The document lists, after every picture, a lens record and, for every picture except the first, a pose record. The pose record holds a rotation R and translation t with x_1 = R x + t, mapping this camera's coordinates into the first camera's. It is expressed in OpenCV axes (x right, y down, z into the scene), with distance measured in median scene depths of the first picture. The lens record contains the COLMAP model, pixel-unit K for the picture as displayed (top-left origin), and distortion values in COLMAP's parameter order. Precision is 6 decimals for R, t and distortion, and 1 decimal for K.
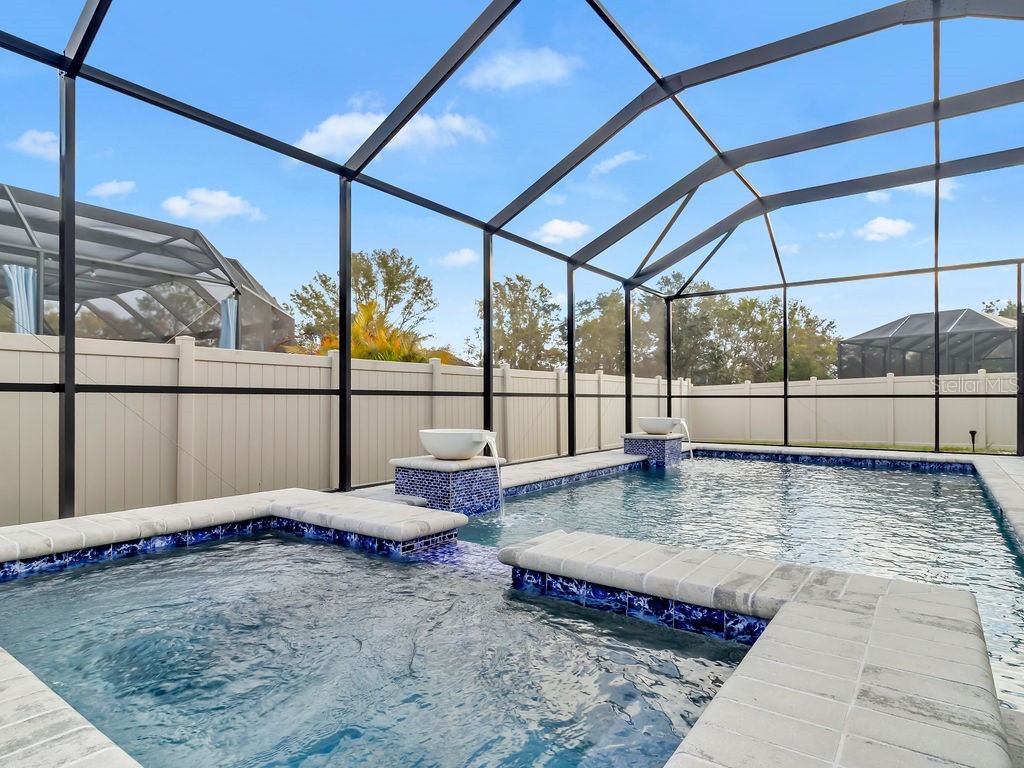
lens RADIAL K [[569.5, 0, 514.5], [0, 569.5, 406.8], [0, 0, 1]] dist [-0.000186, -0.000047]
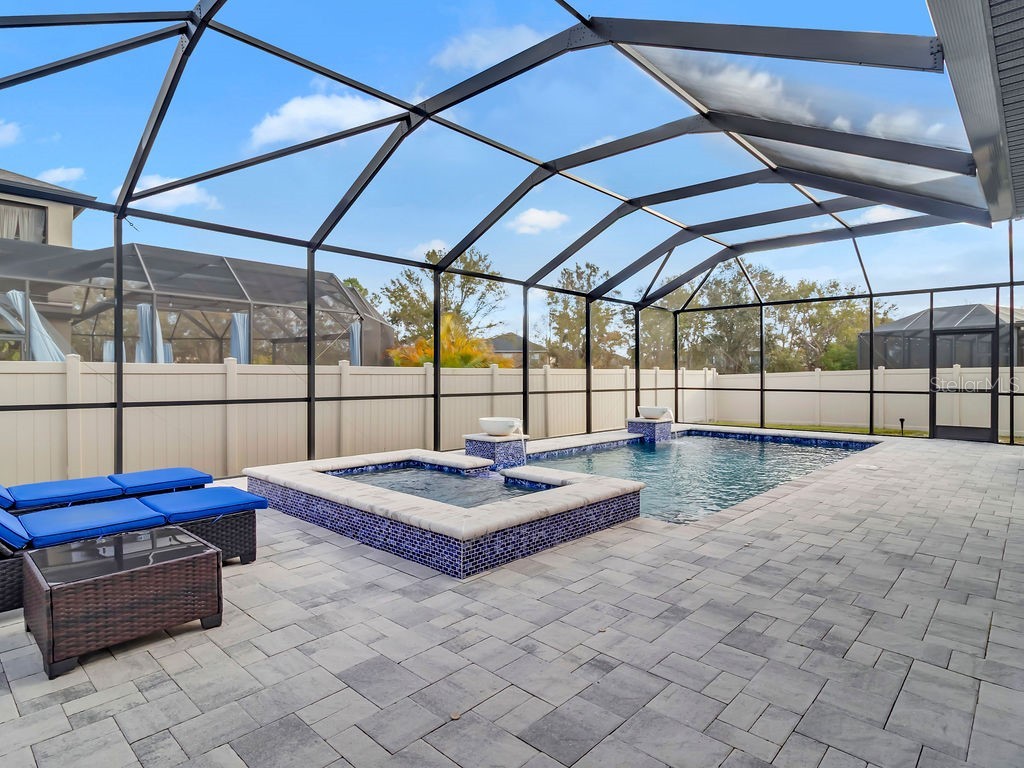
lens RADIAL K [[548.9, 0, 519.8], [0, 548.9, 386.2], [0, 0, 1]] dist [0.004912, -0.000604]
pose [[0.993022, 0.003339, -0.117884, 0.087699], [-0.002730, 0.999982, 0.005323, -0.038143], [0.117900, -0.004964, 0.993013, -0.370774]]
